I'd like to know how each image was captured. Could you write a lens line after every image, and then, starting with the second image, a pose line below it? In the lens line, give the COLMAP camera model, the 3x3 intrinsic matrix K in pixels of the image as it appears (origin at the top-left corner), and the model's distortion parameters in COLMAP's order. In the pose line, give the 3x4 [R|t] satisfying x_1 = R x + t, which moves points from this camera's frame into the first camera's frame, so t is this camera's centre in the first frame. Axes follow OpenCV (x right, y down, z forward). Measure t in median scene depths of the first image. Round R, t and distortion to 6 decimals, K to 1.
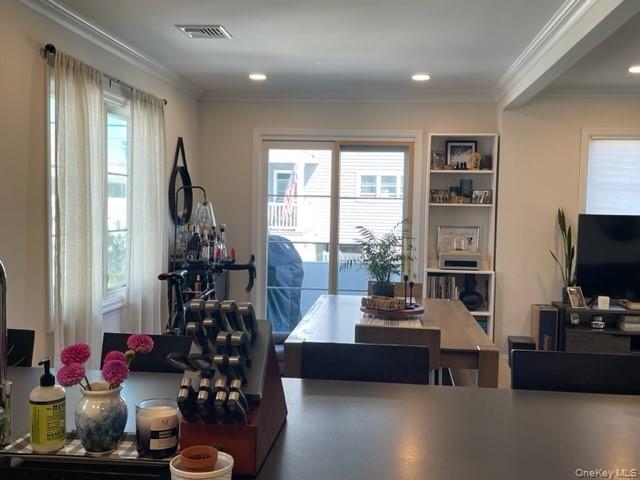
lens RADIAL K [[694.4, 0, 324.6], [0, 694.4, 245.7], [0, 0, 1]] dist [0.125496, -0.213738]
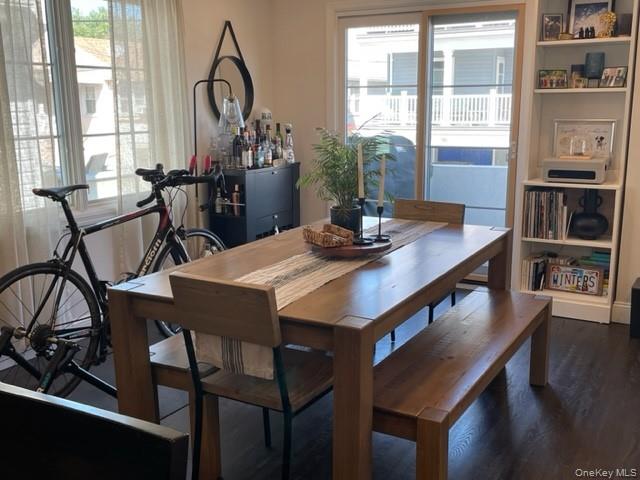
lens RADIAL K [[694.4, 0, 324.6], [0, 694.4, 245.7], [0, 0, 1]] dist [0.125496, -0.213738]
pose [[0.916171, 0.055513, -0.396924, 0.251294], [0.003339, 0.989270, 0.146064, -0.008235], [0.400773, -0.135144, 0.906155, 0.229834]]
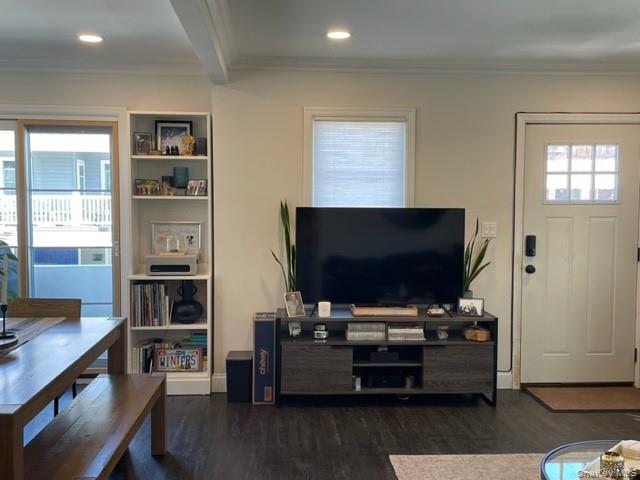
lens RADIAL K [[694.4, 0, 324.6], [0, 694.4, 245.7], [0, 0, 1]] dist [0.125496, -0.213738]
pose [[0.986156, -0.026053, 0.163763, 0.238688], [0.024131, 0.999615, 0.013715, -0.008139], [-0.164057, -0.009573, 0.986404, 0.146045]]
